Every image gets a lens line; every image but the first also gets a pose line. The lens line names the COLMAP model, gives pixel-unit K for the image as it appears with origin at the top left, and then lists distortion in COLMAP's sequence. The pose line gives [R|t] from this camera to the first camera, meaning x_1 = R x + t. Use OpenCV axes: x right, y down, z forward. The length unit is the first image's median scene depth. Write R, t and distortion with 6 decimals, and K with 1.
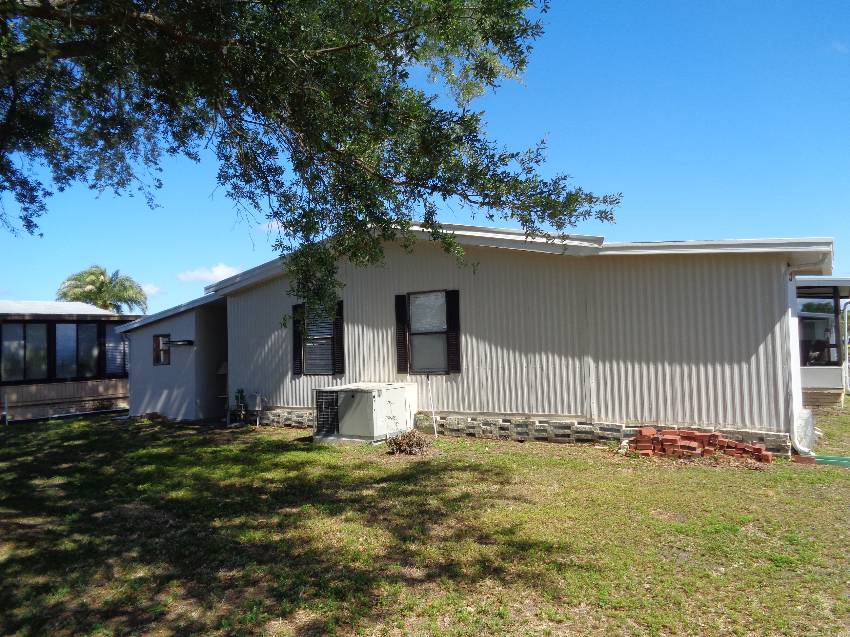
lens RADIAL K [[638.6, 0, 425.0], [0, 638.6, 318.5], [0, 0, 1]] dist [0.005667, -0.002337]
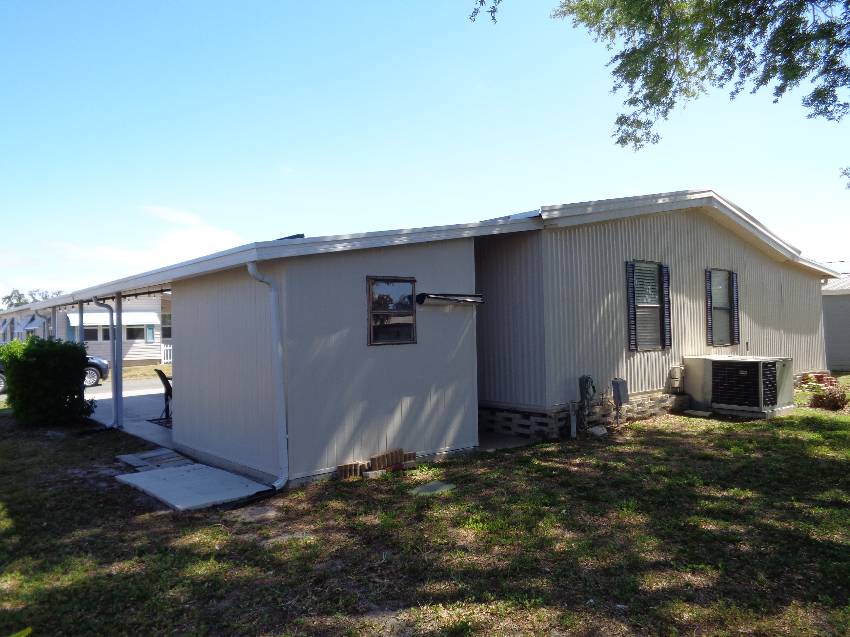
lens RADIAL K [[638.6, 0, 425.0], [0, 638.6, 318.5], [0, 0, 1]] dist [0.005667, -0.002337]
pose [[0.284823, 0.061114, 0.956630, -1.013997], [-0.017269, 0.998131, -0.058624, 0.097990], [-0.958424, 0.000177, 0.285346, 1.020063]]
